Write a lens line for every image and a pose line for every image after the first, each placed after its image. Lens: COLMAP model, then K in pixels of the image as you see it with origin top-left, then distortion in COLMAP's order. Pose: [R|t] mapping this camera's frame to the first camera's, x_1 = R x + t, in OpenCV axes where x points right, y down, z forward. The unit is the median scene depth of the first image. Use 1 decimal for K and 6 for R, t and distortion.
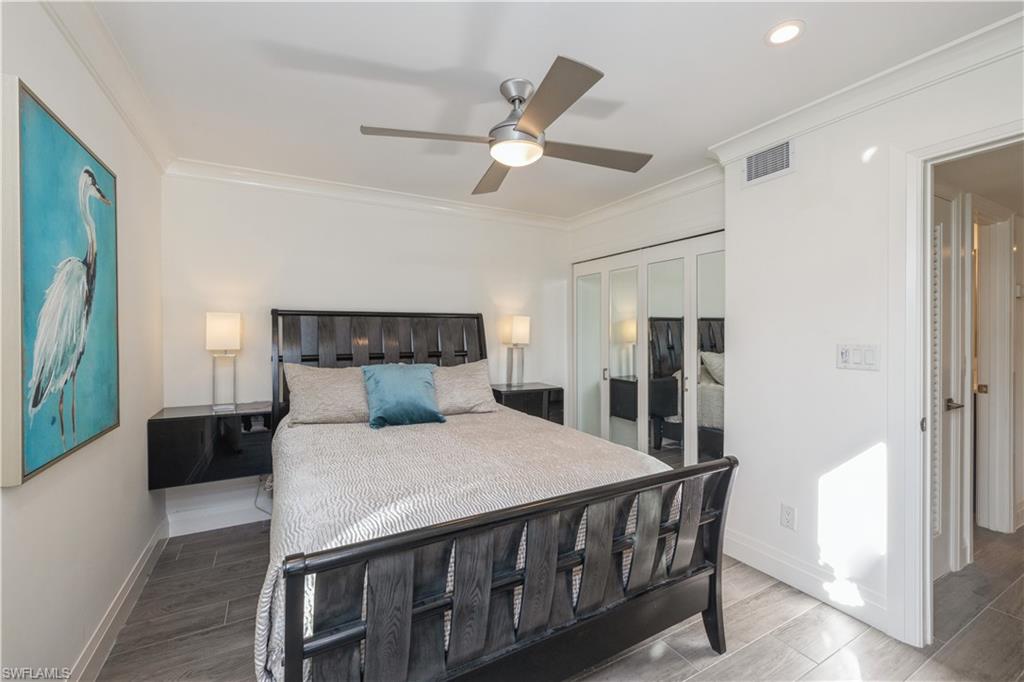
lens RADIAL K [[428.8, 0, 508.1], [0, 428.8, 336.2], [0, 0, 1]] dist [0.000684, 0.000075]
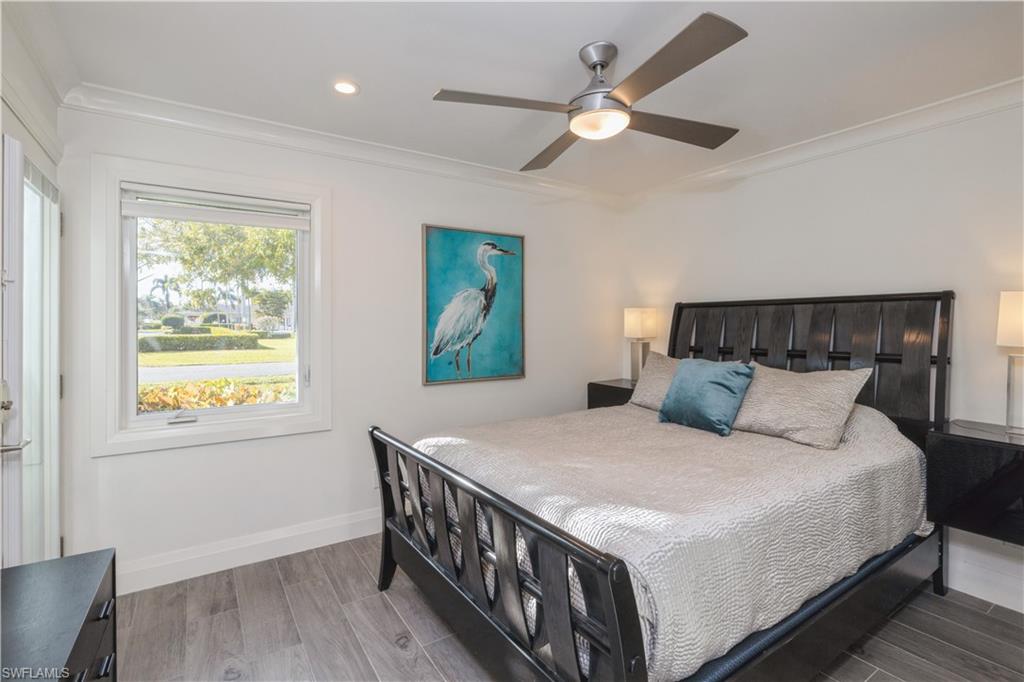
lens RADIAL K [[477.7, 0, 513.7], [0, 477.7, 327.6], [0, 0, 1]] dist [0.000639, 0.000015]
pose [[0.088801, 0.008206, -0.996016, 1.225879], [-0.007688, 0.999942, 0.007553, -0.010770], [0.996020, 0.006987, 0.088859, 0.915098]]
